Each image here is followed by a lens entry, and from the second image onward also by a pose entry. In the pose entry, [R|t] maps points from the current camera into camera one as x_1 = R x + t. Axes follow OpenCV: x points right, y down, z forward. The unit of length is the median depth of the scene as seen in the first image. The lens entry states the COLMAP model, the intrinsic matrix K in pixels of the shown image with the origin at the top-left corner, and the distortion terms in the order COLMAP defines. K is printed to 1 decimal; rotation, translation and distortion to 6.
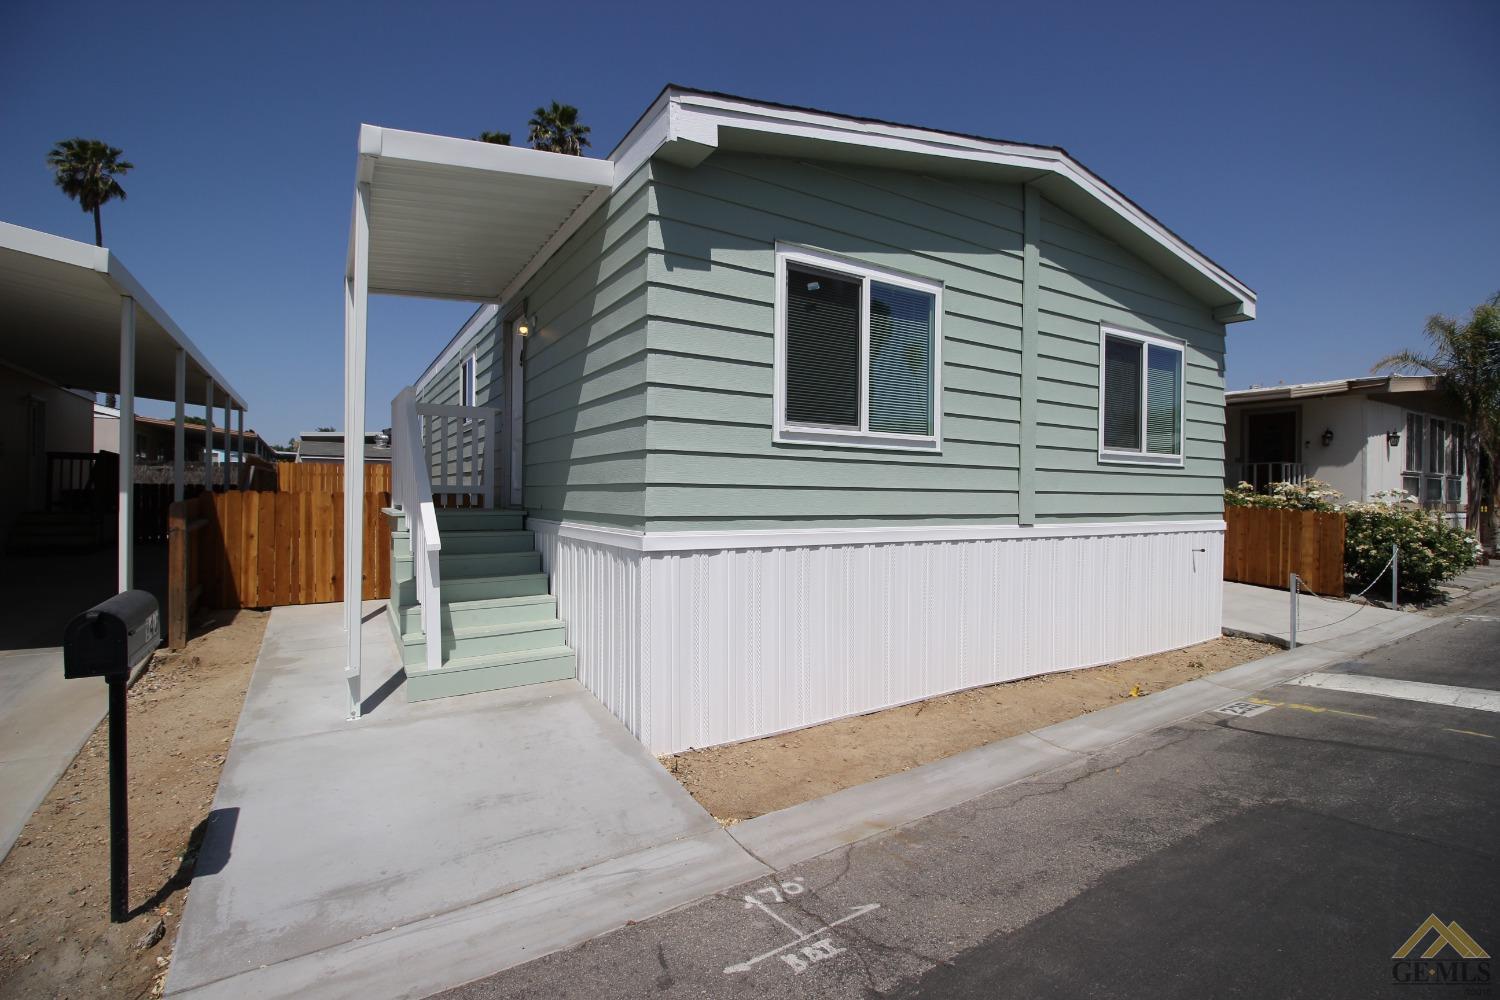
lens RADIAL K [[700.2, 0, 754.4], [0, 700.2, 500.9], [0, 0, 1]] dist [0.001965, -0.015685]
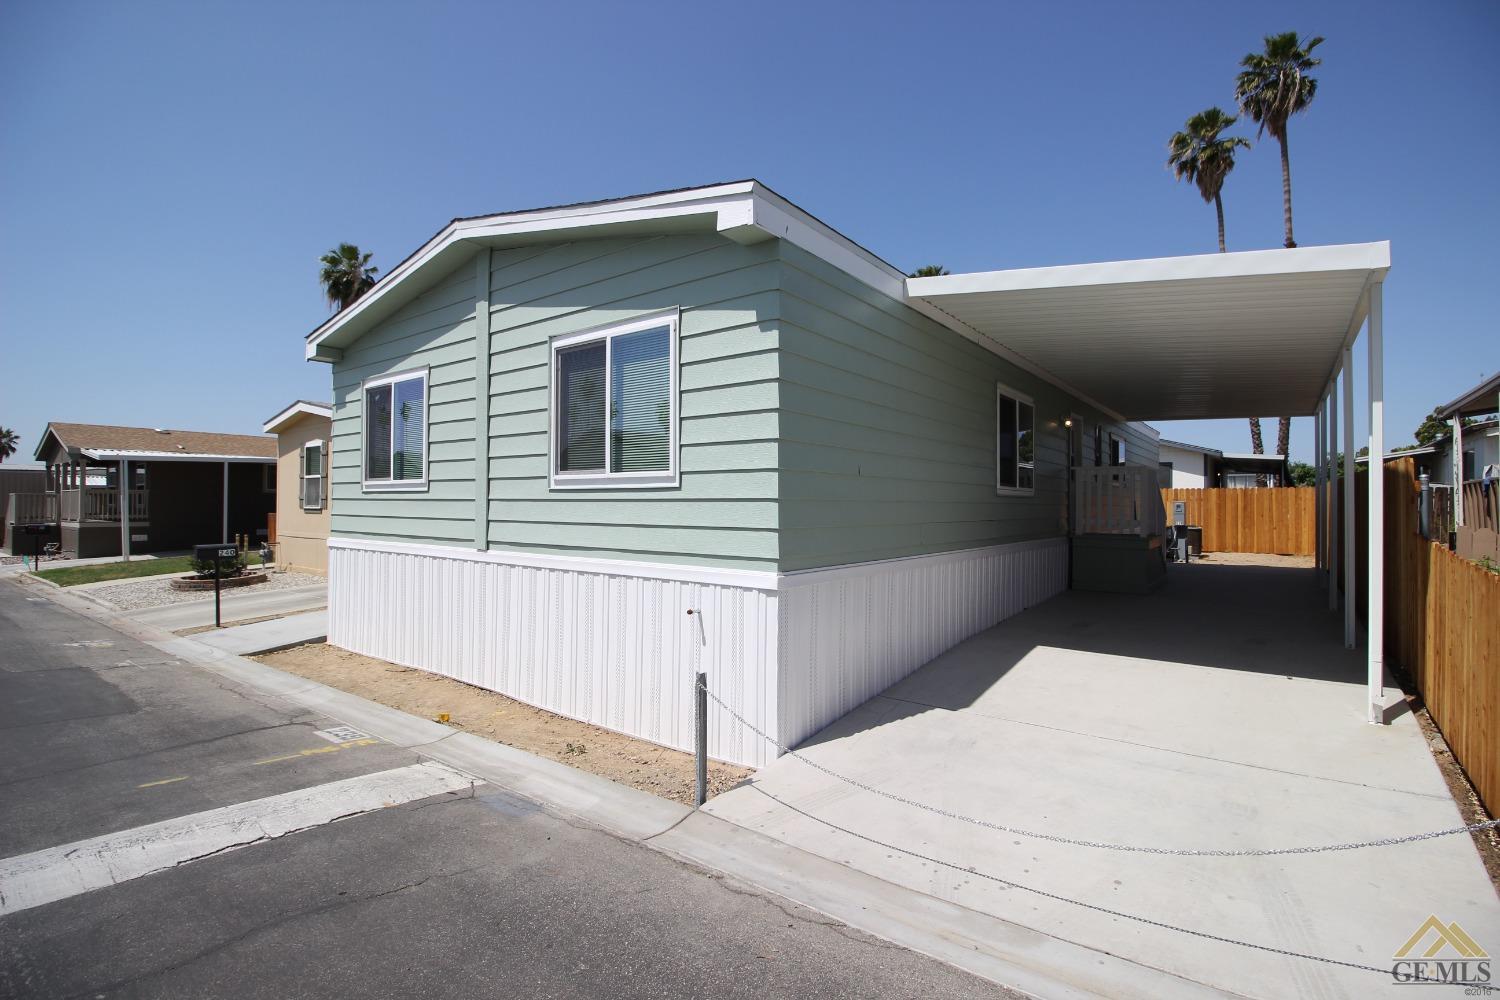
lens RADIAL K [[696.8, 0, 754.7], [0, 696.8, 502.0], [0, 0, 1]] dist [0.002460, -0.014783]
pose [[0.342668, -0.012508, -0.939373, 1.897072], [-0.011714, 0.999777, -0.017586, -0.033351], [0.939384, 0.017030, 0.342445, 1.227955]]
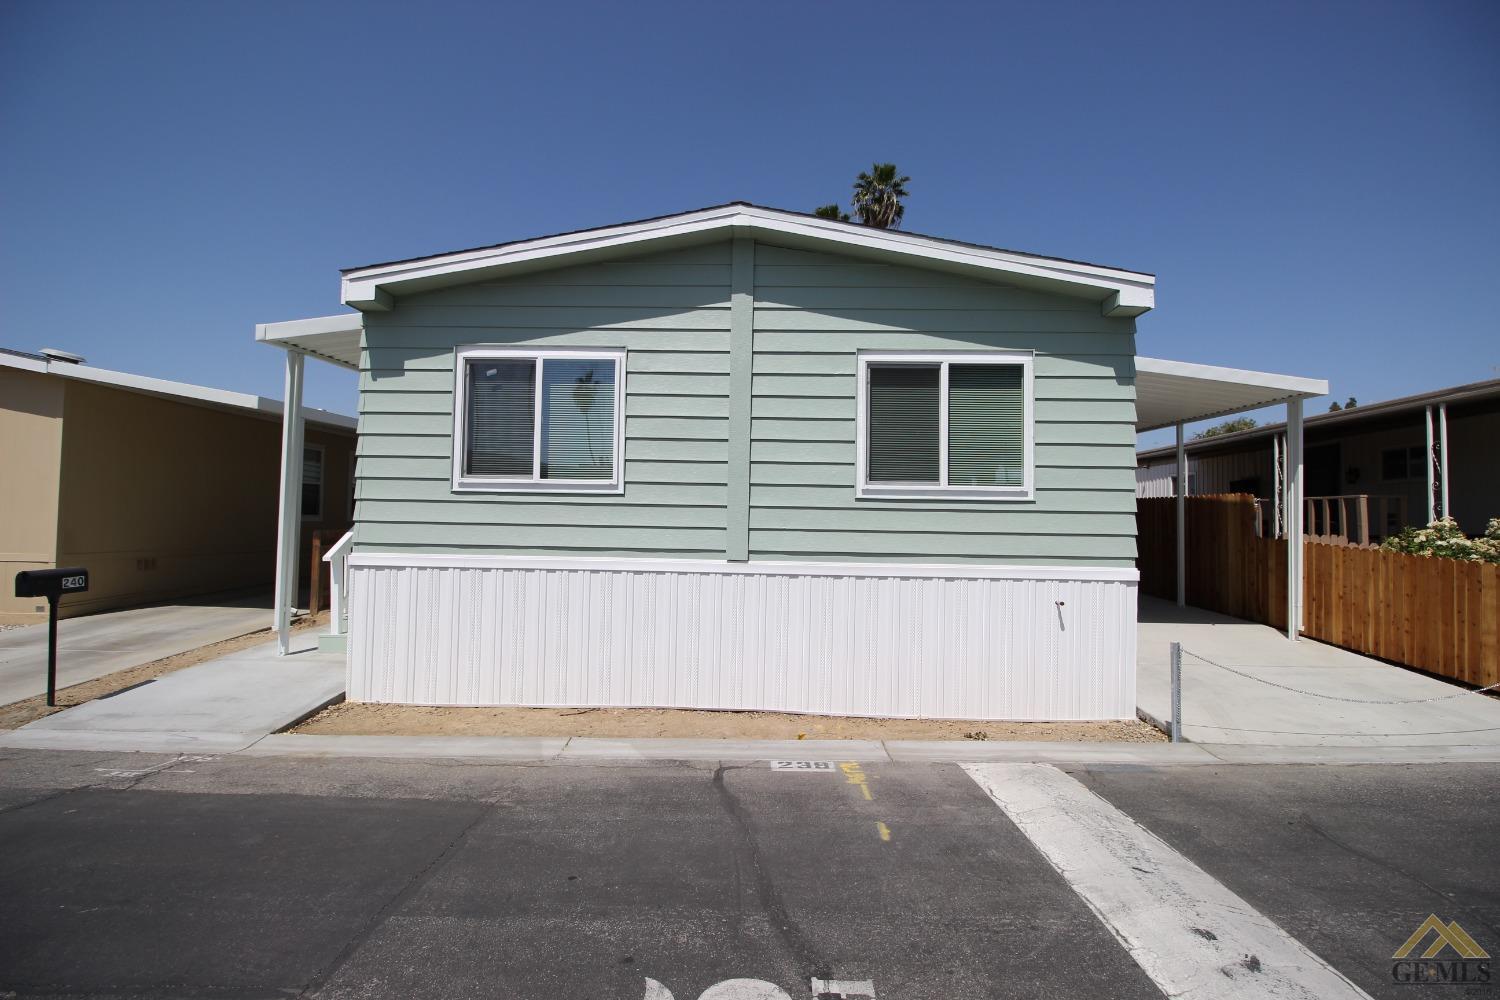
lens RADIAL K [[700.2, 0, 754.4], [0, 700.2, 500.9], [0, 0, 1]] dist [0.001965, -0.015685]
pose [[0.825931, -0.012661, -0.563628, 1.188949], [-0.013921, 0.998985, -0.042841, -0.012165], [0.563599, 0.043230, 0.824917, 0.186122]]
